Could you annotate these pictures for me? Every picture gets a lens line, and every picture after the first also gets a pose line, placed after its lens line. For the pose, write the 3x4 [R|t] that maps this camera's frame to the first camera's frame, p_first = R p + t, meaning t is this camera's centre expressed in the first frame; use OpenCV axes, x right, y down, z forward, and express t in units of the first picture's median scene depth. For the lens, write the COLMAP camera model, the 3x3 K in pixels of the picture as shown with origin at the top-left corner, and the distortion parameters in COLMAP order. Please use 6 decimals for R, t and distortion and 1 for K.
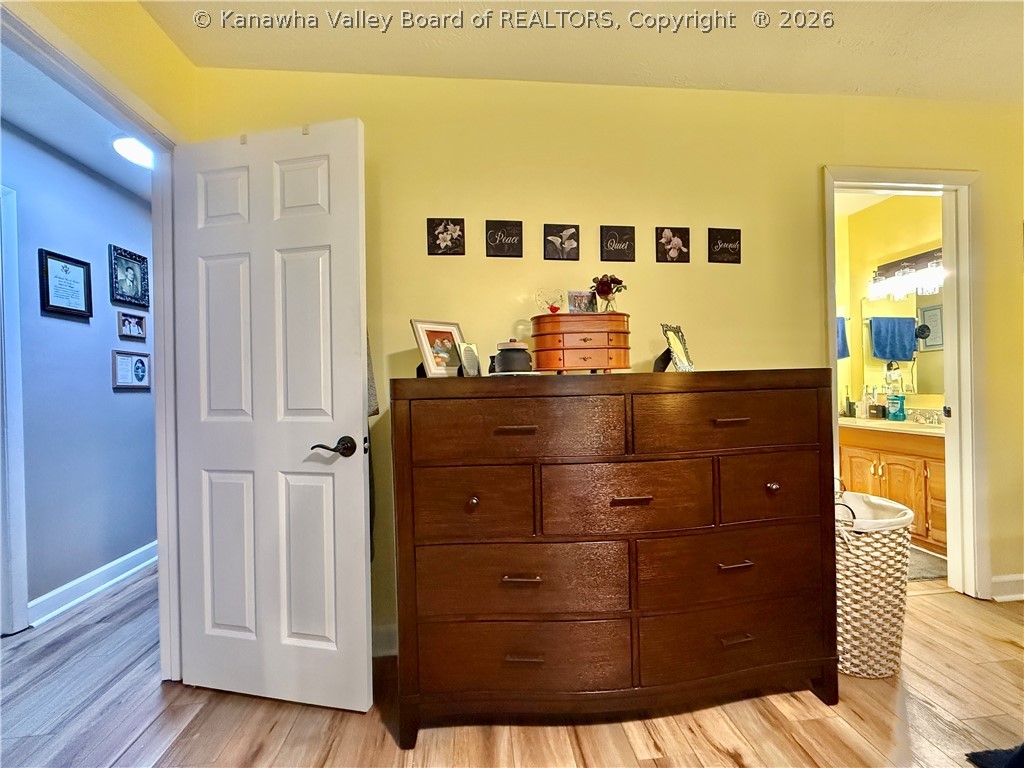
lens RADIAL K [[409.2, 0, 514.0], [0, 409.2, 382.3], [0, 0, 1]] dist [0.000165, 0.000088]
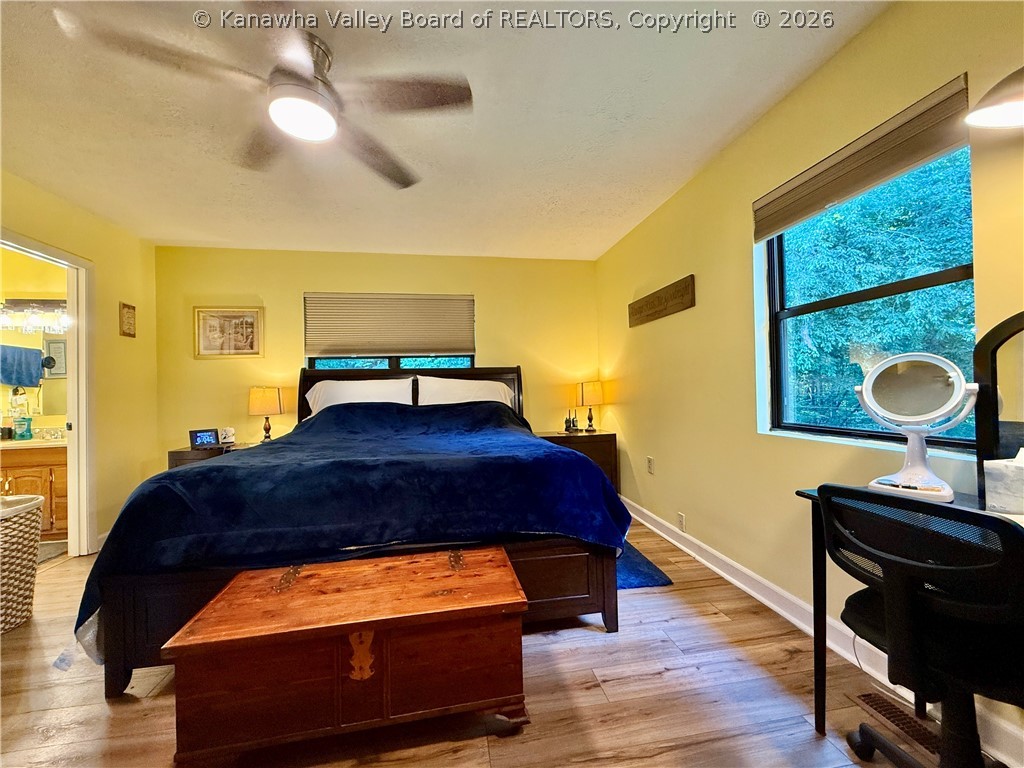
lens RADIAL K [[409.2, 0, 512.9], [0, 409.2, 386.0], [0, 0, 1]] dist [0.000165, 0.000088]
pose [[-0.068082, 0.030910, 0.997201, -0.452464], [0.020433, 0.999353, -0.029582, 0.009569], [-0.997470, 0.018361, -0.068670, -0.426798]]
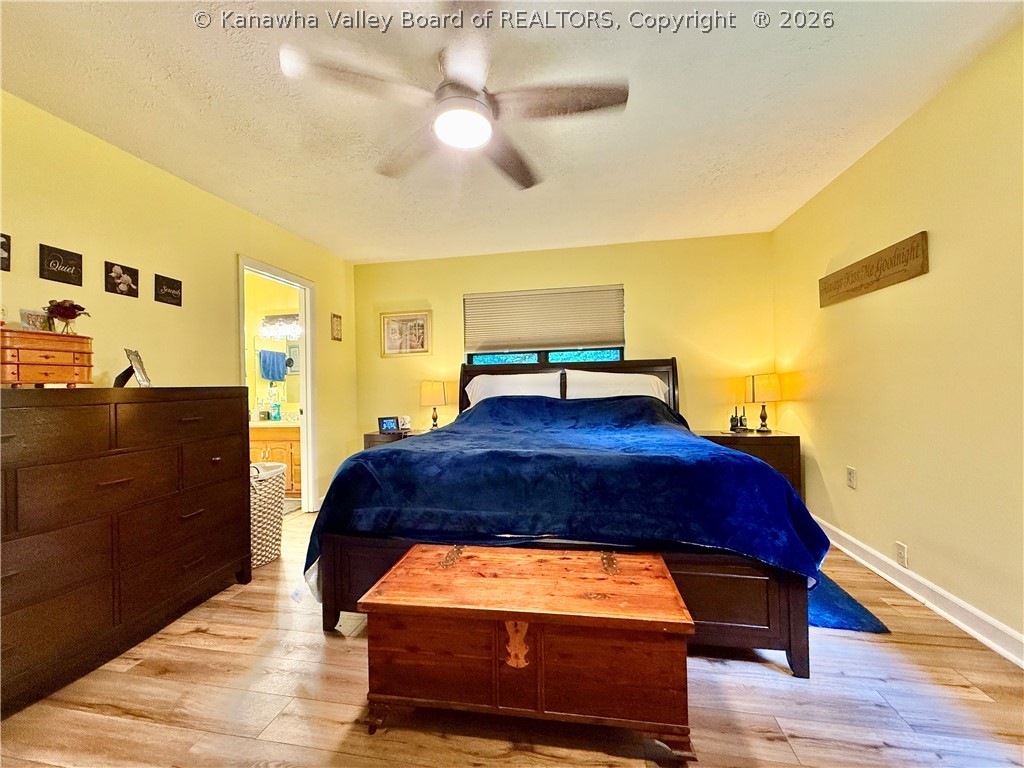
lens RADIAL K [[409.2, 0, 510.3], [0, 409.2, 386.1], [0, 0, 1]] dist [0.000165, 0.000088]
pose [[0.285557, 0.015906, 0.958230, -0.417189], [0.011168, 0.999739, -0.019923, 0.009047], [-0.958297, 0.016391, 0.285305, -0.408250]]
